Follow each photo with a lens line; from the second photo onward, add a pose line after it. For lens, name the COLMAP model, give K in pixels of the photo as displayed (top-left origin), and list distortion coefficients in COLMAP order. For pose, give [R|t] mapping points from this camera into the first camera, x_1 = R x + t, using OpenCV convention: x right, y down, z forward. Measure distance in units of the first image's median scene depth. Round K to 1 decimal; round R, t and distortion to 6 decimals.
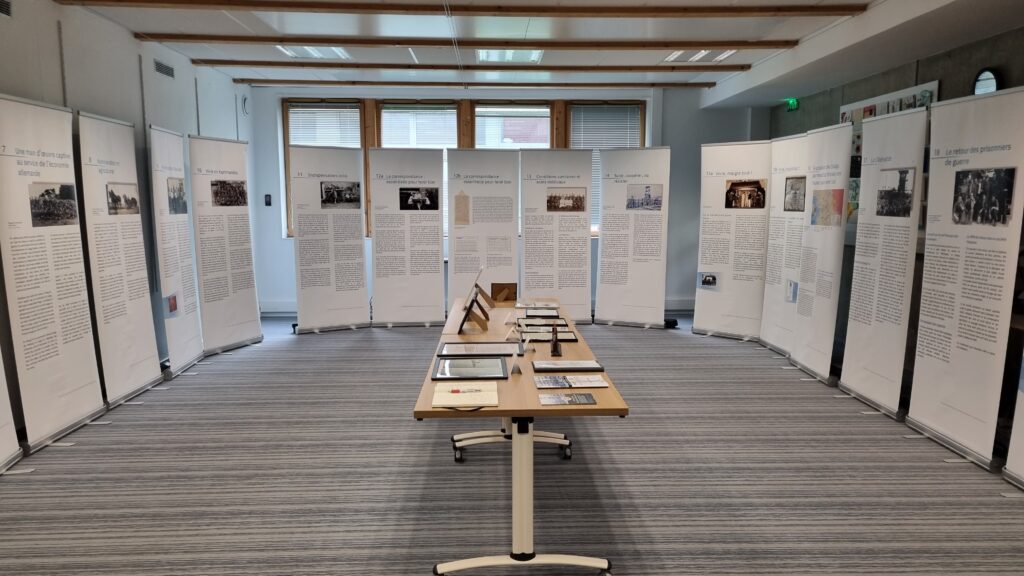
lens RADIAL K [[770.4, 0, 517.9], [0, 770.4, 293.3], [0, 0, 1]] dist [0.049172, -0.015000]
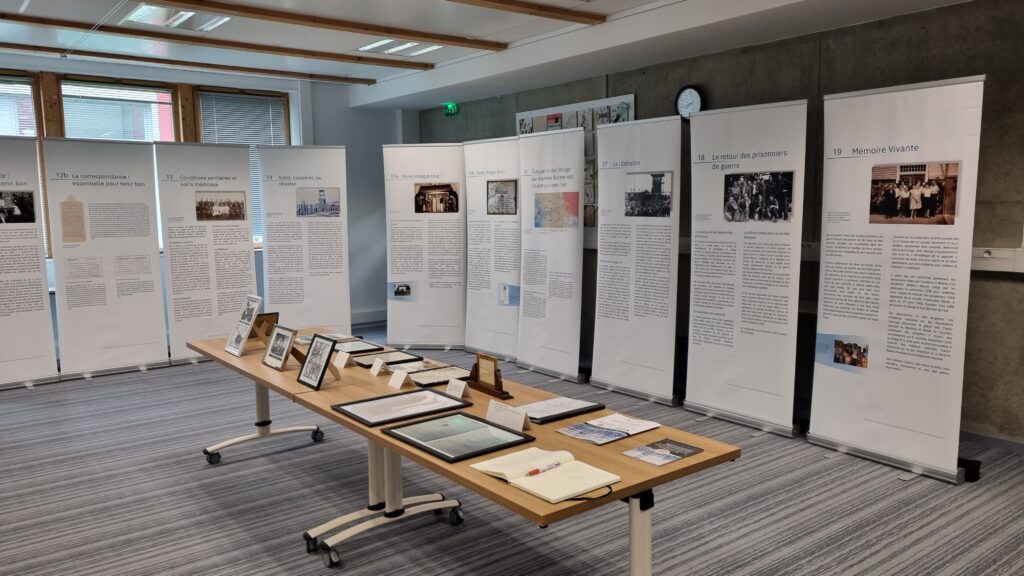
lens RADIAL K [[770.4, 0, 514.5], [0, 770.4, 283.3], [0, 0, 1]] dist [0.049172, -0.015000]
pose [[0.803757, -0.073365, 0.590417, -0.219846], [0.085996, 0.996273, 0.006728, -0.022706], [-0.588710, 0.045366, 0.807070, 0.190616]]
